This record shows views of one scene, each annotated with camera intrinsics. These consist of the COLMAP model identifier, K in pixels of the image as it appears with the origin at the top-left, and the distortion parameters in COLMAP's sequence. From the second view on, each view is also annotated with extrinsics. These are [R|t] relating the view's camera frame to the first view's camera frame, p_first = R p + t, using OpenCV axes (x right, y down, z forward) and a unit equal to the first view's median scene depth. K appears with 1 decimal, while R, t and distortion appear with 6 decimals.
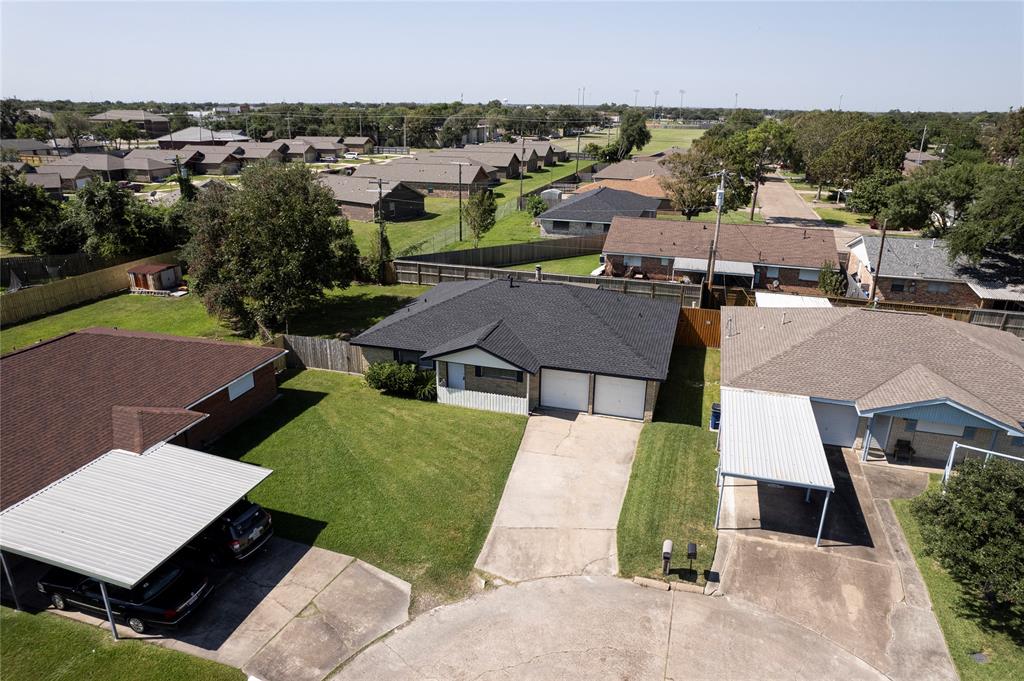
lens RADIAL K [[655.9, 0, 515.7], [0, 655.9, 341.7], [0, 0, 1]] dist [-0.066099, 0.058309]
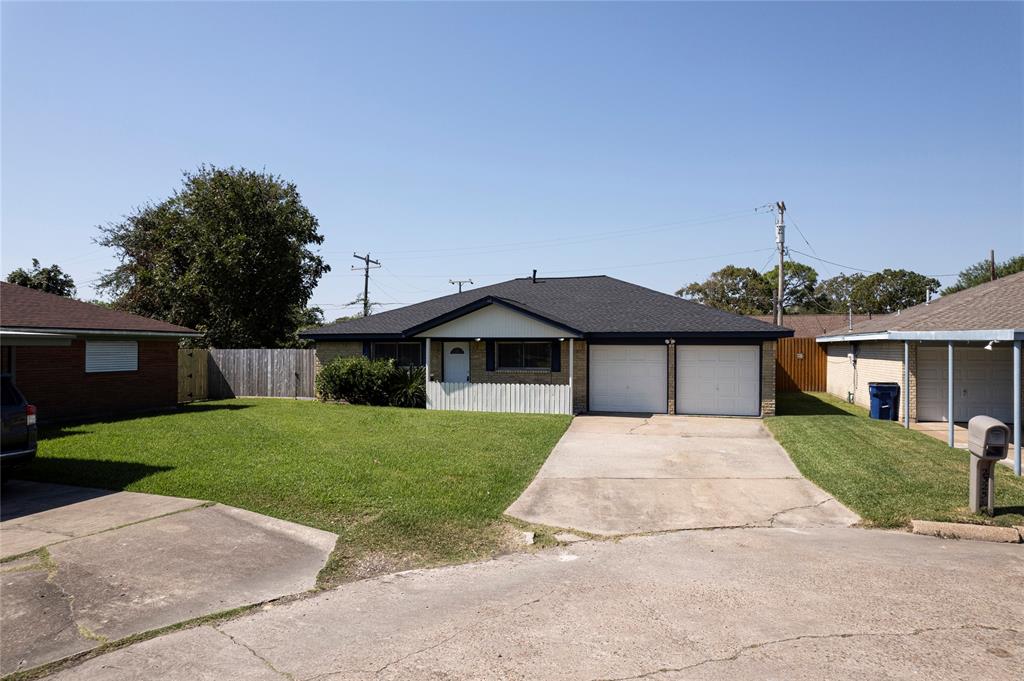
lens RADIAL K [[655.9, 0, 515.7], [0, 655.9, 341.7], [0, 0, 1]] dist [-0.066099, 0.058309]
pose [[0.999926, -0.005817, 0.010645, -0.042090], [0.009156, 0.937564, -0.347693, 0.271922], [-0.007958, 0.347765, 0.937548, 0.412838]]
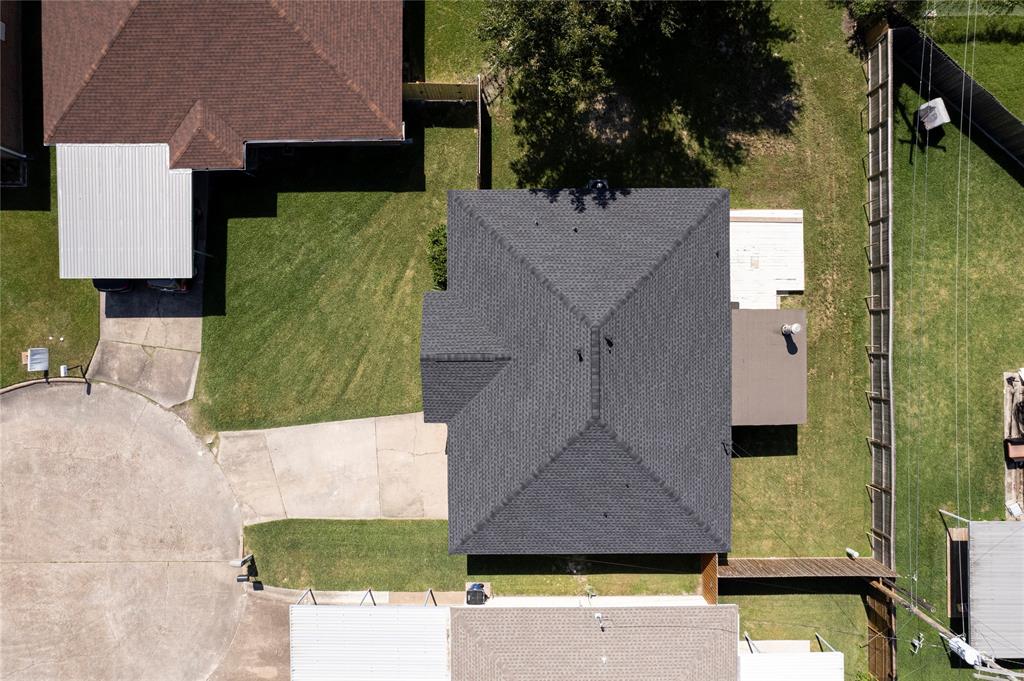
lens RADIAL K [[655.9, 0, 515.7], [0, 655.9, 341.7], [0, 0, 1]] dist [-0.066099, 0.058309]
pose [[0.287826, 0.957641, -0.008918, -0.037603], [-0.316692, 0.103964, 0.942814, -0.900785], [0.903804, -0.268543, 0.333201, 0.826536]]
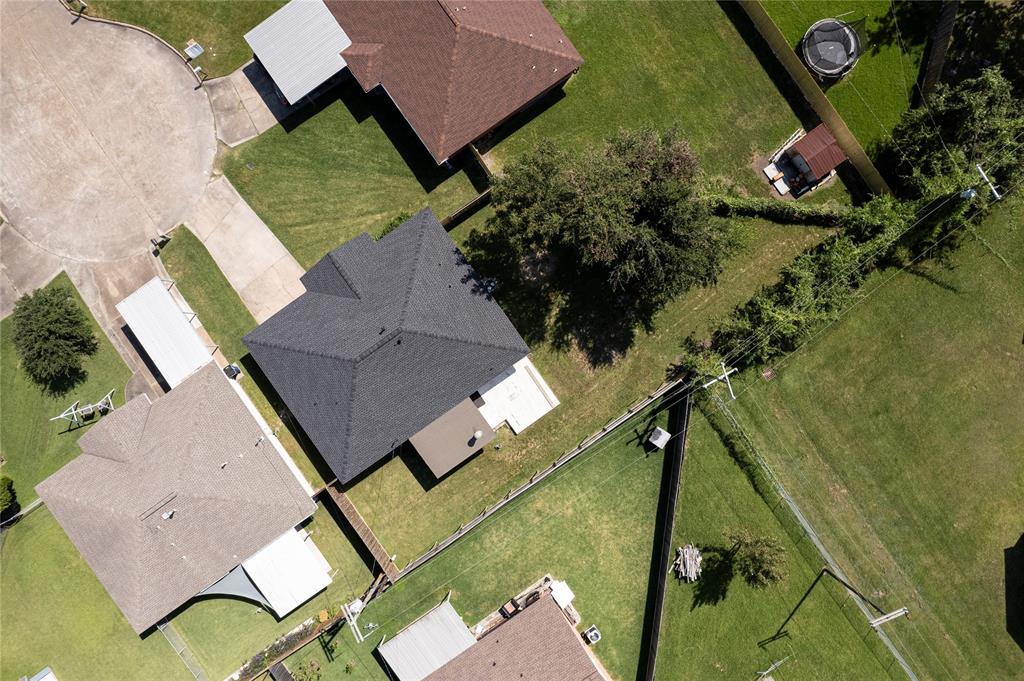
lens RADIAL K [[655.9, 0, 515.7], [0, 655.9, 341.7], [0, 0, 1]] dist [-0.066099, 0.058309]
pose [[-0.618894, 0.785451, -0.005997, -0.156667], [-0.265713, -0.202171, 0.942615, -1.524220], [0.739166, 0.584973, 0.333827, 0.943372]]
